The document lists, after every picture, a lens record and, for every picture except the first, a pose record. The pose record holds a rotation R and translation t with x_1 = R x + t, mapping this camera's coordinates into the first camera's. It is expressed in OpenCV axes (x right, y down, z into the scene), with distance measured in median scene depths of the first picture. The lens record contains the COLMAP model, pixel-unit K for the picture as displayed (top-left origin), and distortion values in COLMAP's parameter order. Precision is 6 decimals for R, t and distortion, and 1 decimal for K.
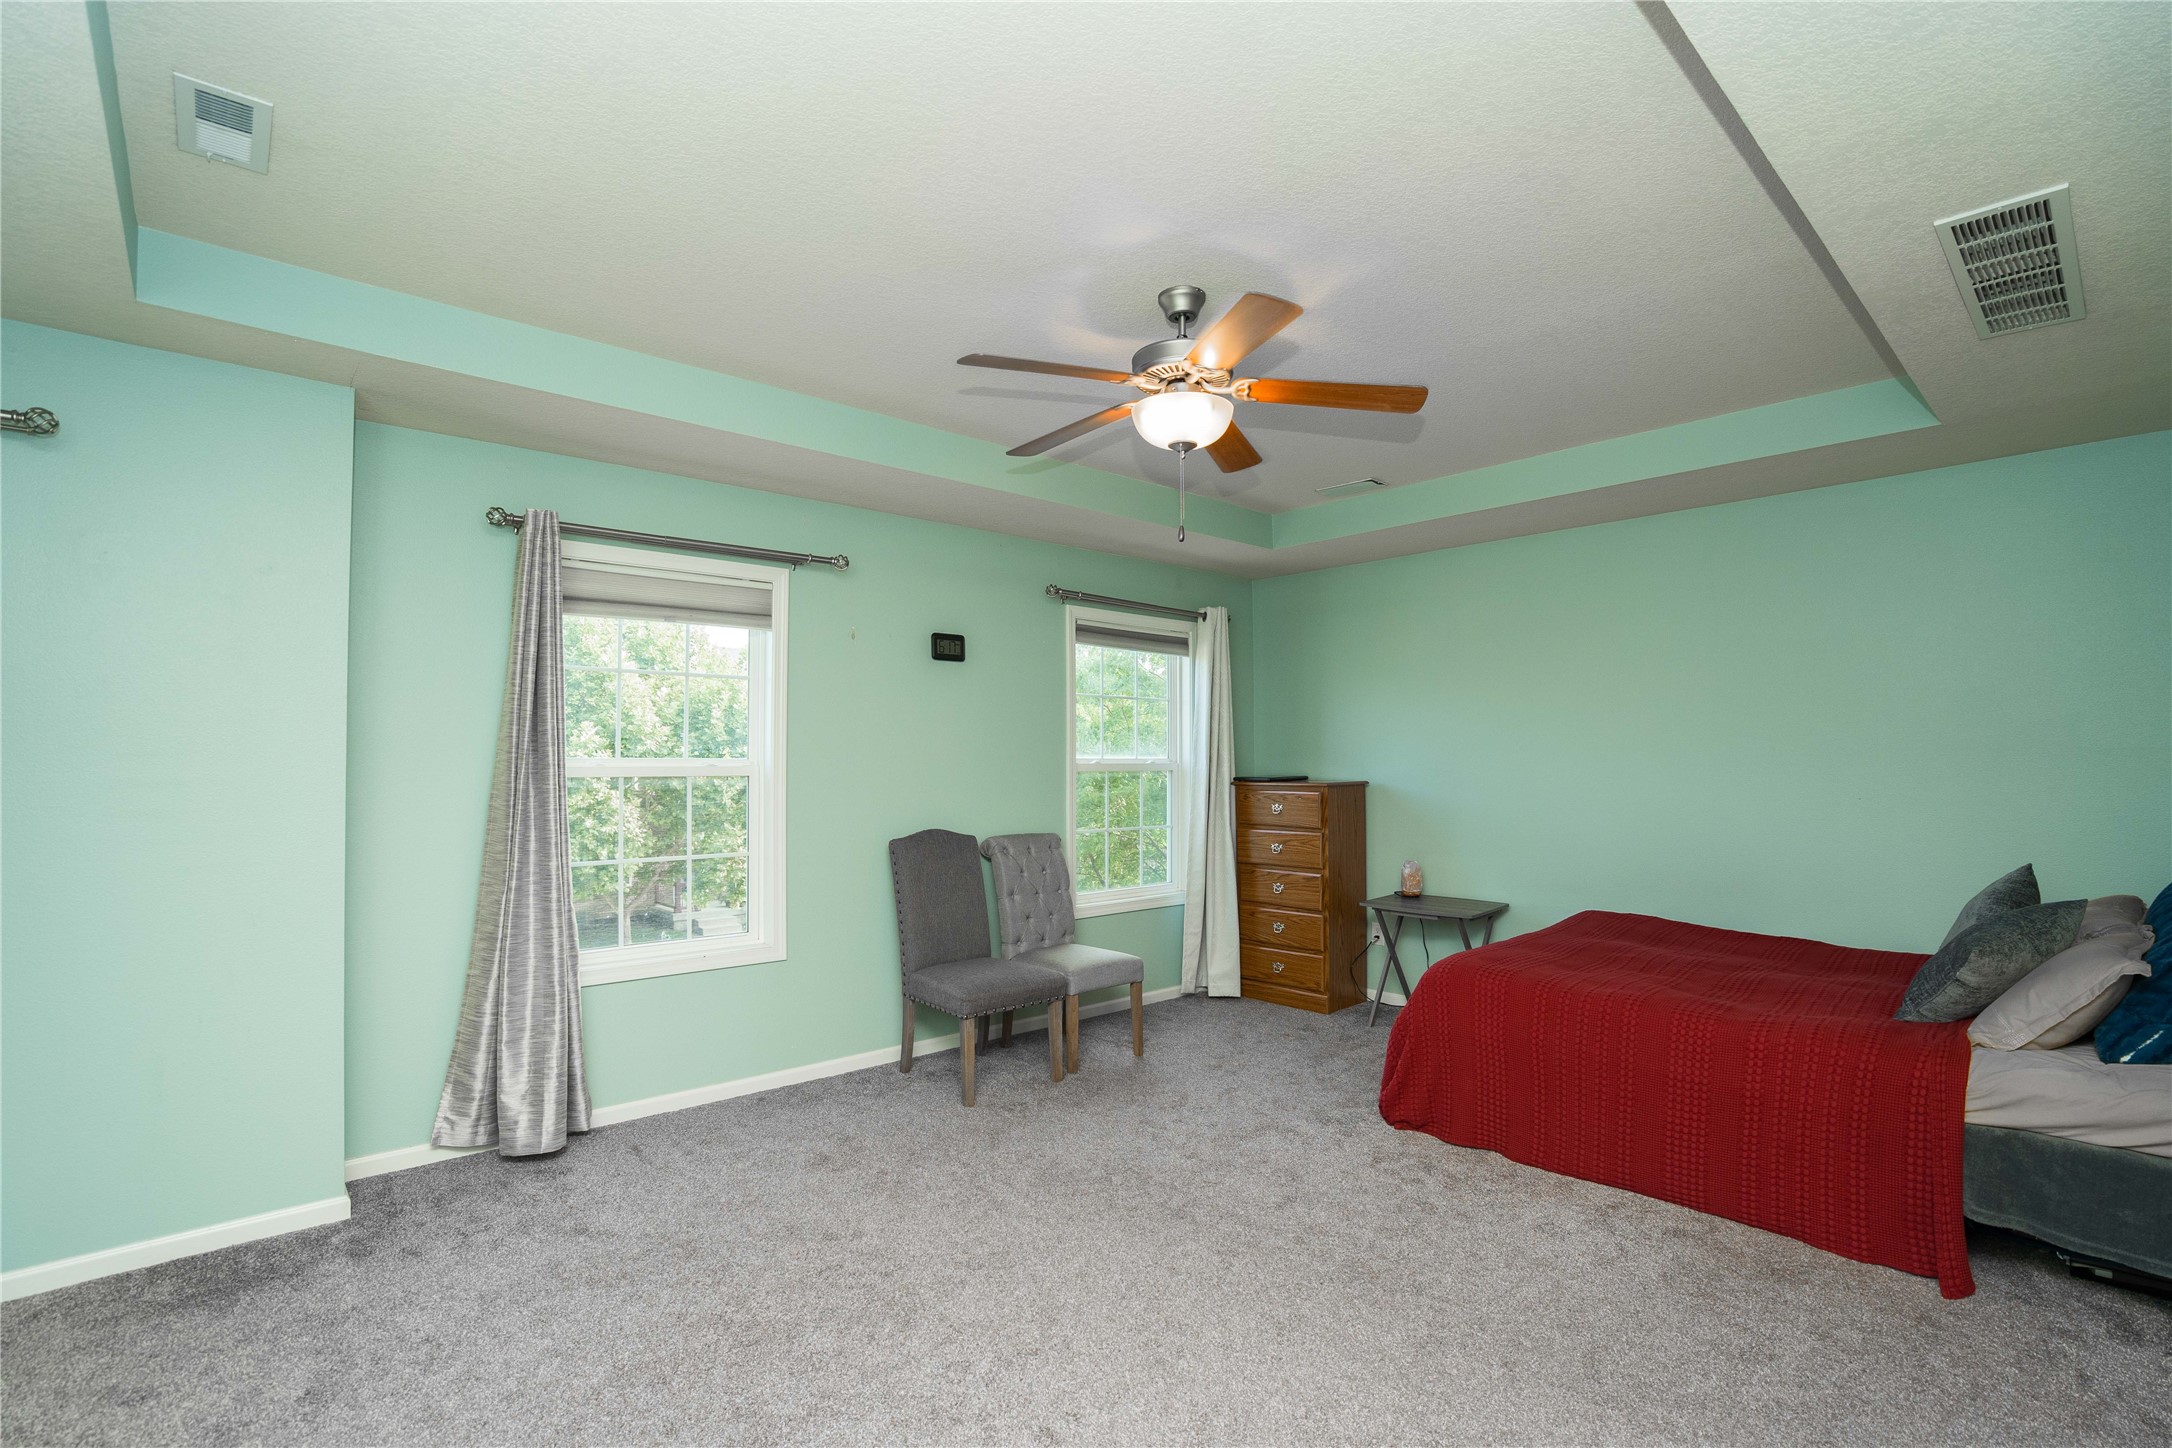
lens RADIAL K [[1039.0, 0, 1081.1], [0, 1039.0, 747.5], [0, 0, 1]] dist [0.001192, 0.000273]
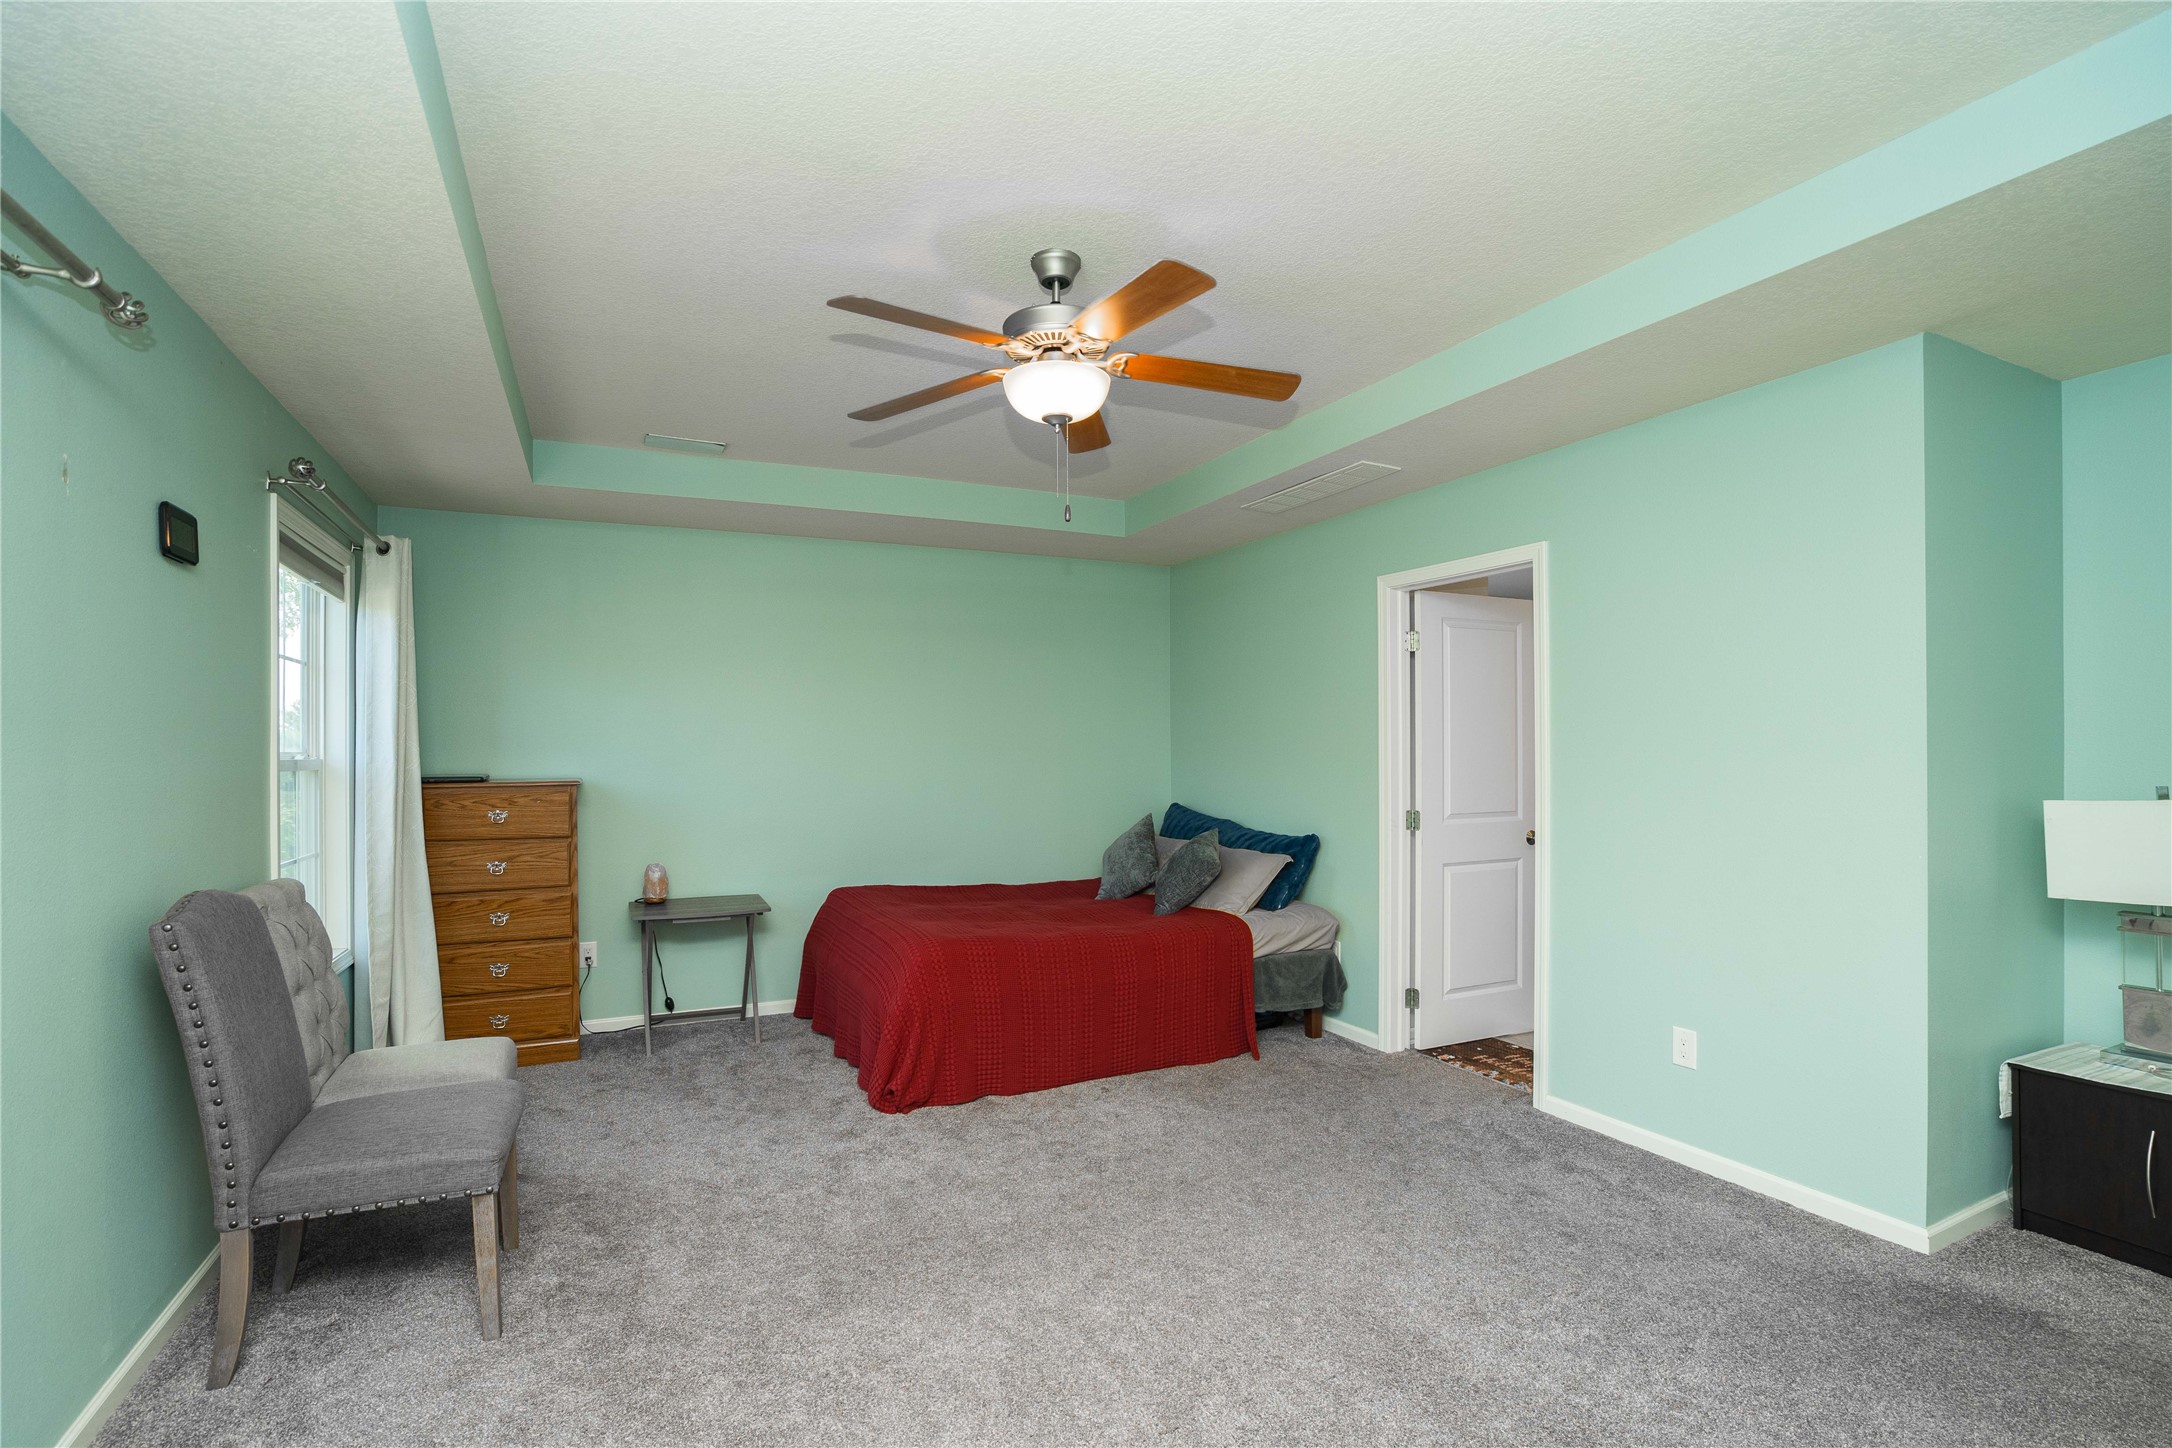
lens RADIAL K [[1011.0, 0, 1077.8], [0, 1011.0, 751.6], [0, 0, 1]] dist [-0.032888, 0.000179]
pose [[0.281740, -0.002668, 0.959487, -0.466965], [-0.009579, 0.999938, 0.005593, 0.002573], [-0.959443, -0.010767, 0.281697, 0.440334]]
